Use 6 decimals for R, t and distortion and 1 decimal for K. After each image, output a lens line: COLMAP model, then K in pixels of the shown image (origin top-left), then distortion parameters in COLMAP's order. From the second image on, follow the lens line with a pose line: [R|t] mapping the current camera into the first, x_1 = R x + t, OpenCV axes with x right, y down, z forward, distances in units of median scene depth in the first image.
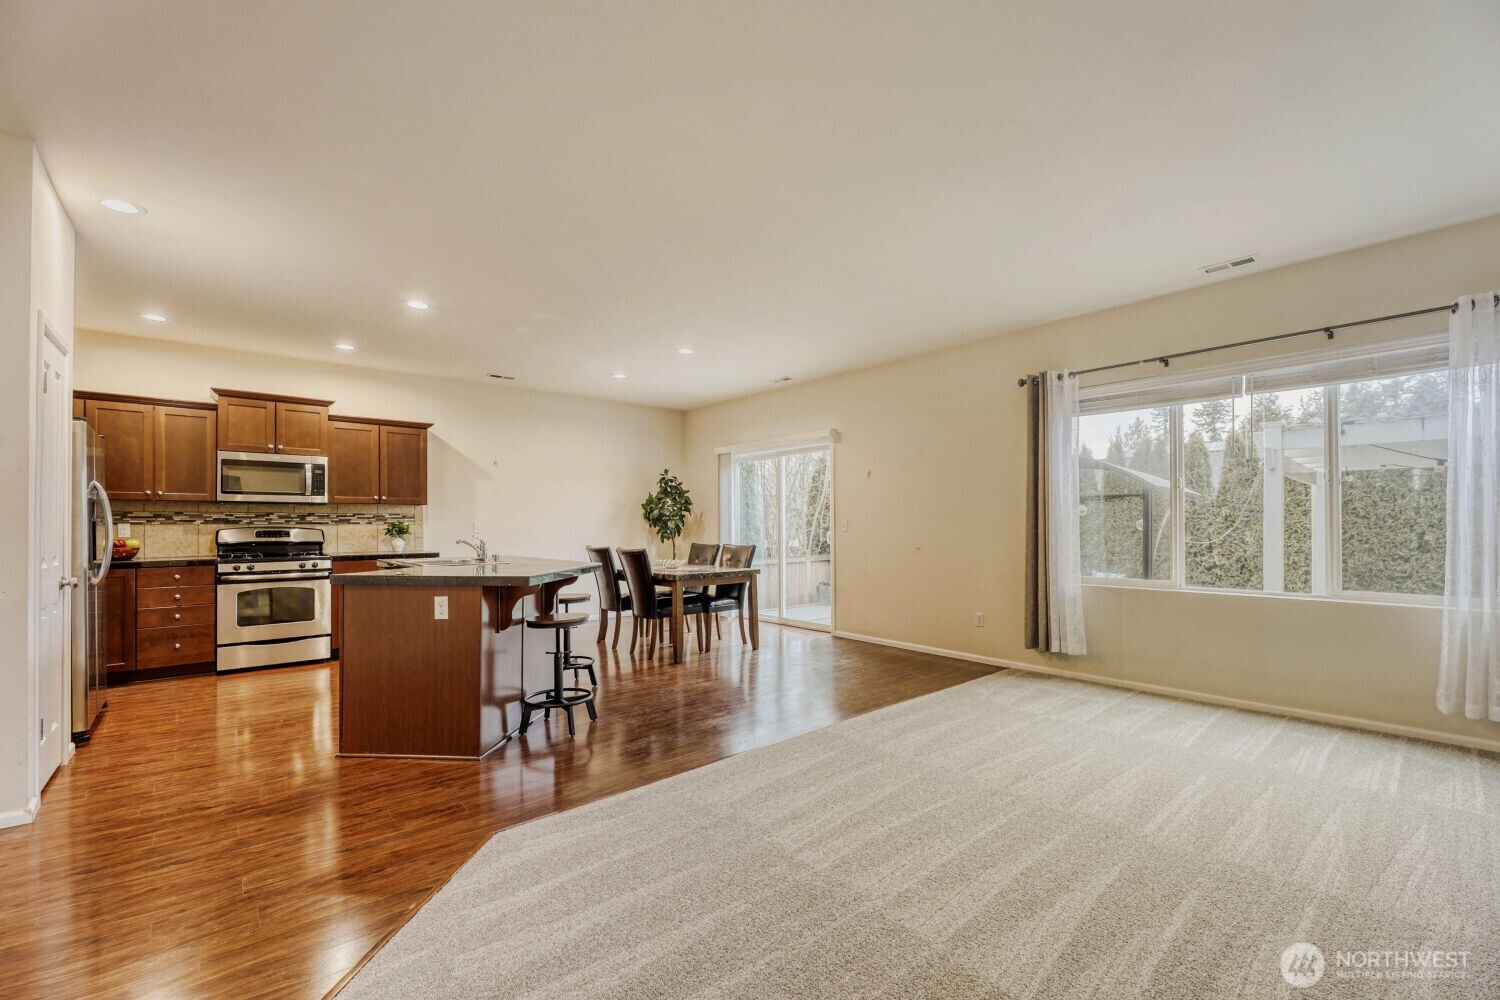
lens RADIAL K [[631.4, 0, 738.8], [0, 631.4, 521.3], [0, 0, 1]] dist [-0.002156, -0.000300]
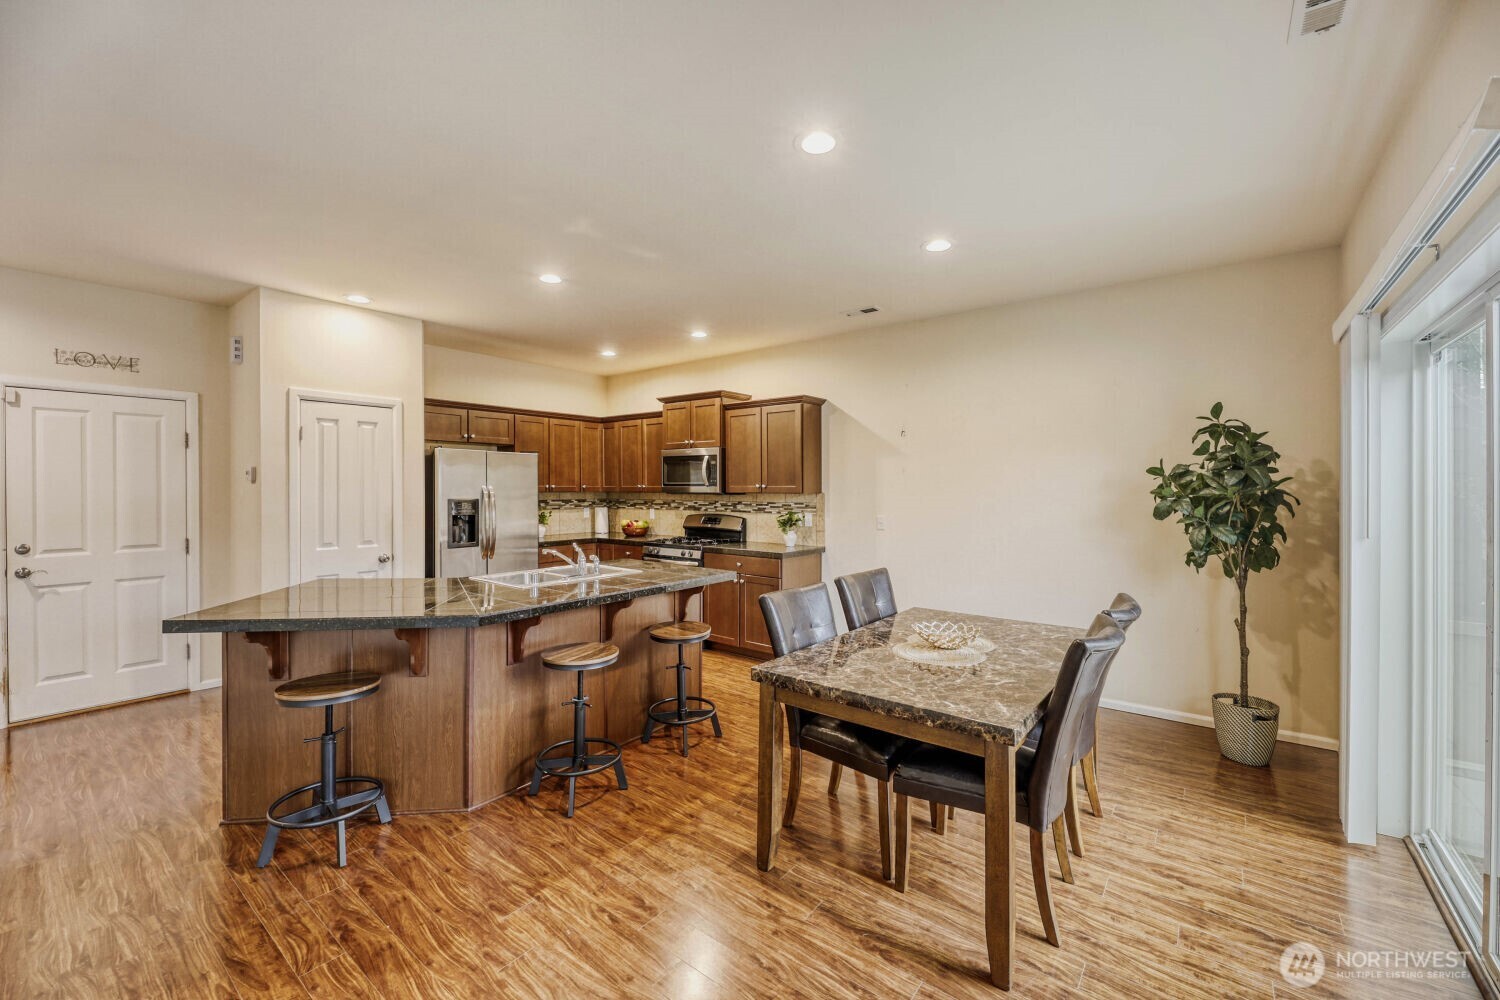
lens RADIAL K [[609.1, 0, 751.9], [0, 609.1, 491.3], [0, 0, 1]] dist [-0.000119, -0.000025]
pose [[0.206246, 0.004398, -0.978490, 0.321702], [-0.000006, 0.999990, 0.004494, -0.037345], [0.978500, -0.000921, 0.206244, 0.890367]]
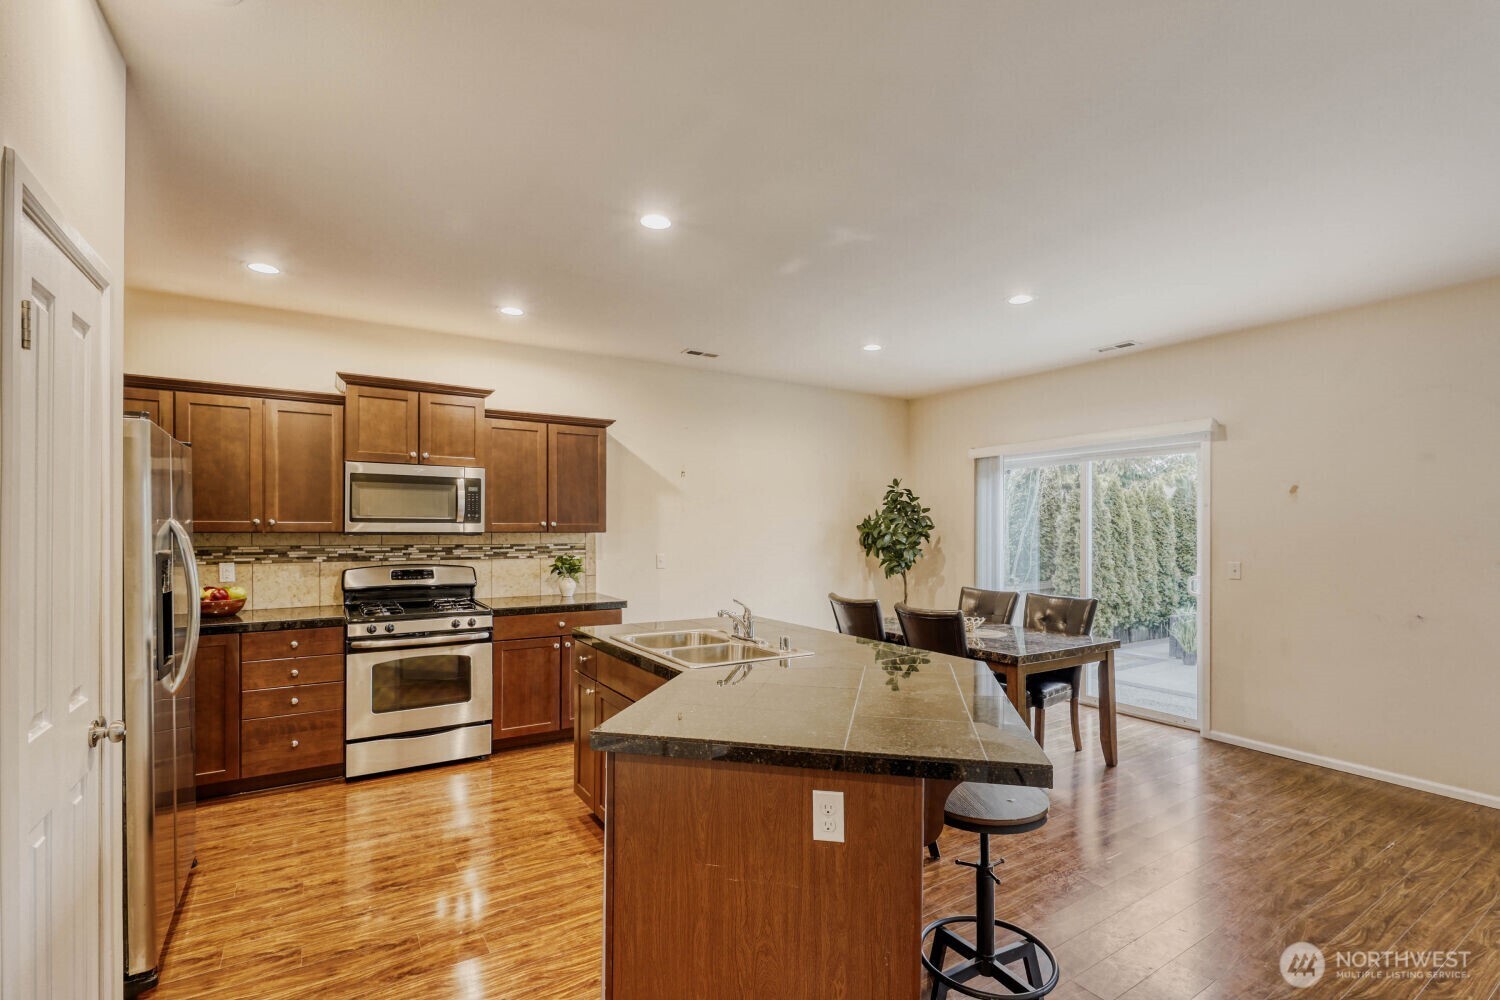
lens RADIAL K [[674.3, 0, 750.0], [0, 674.3, 531.0], [0, 0, 1]] dist [0.001511, 0.000456]
pose [[0.991813, 0.006610, -0.127524, -0.266794], [-0.005423, 0.999939, 0.009651, -0.041715], [0.127580, -0.008880, 0.991788, 0.292164]]
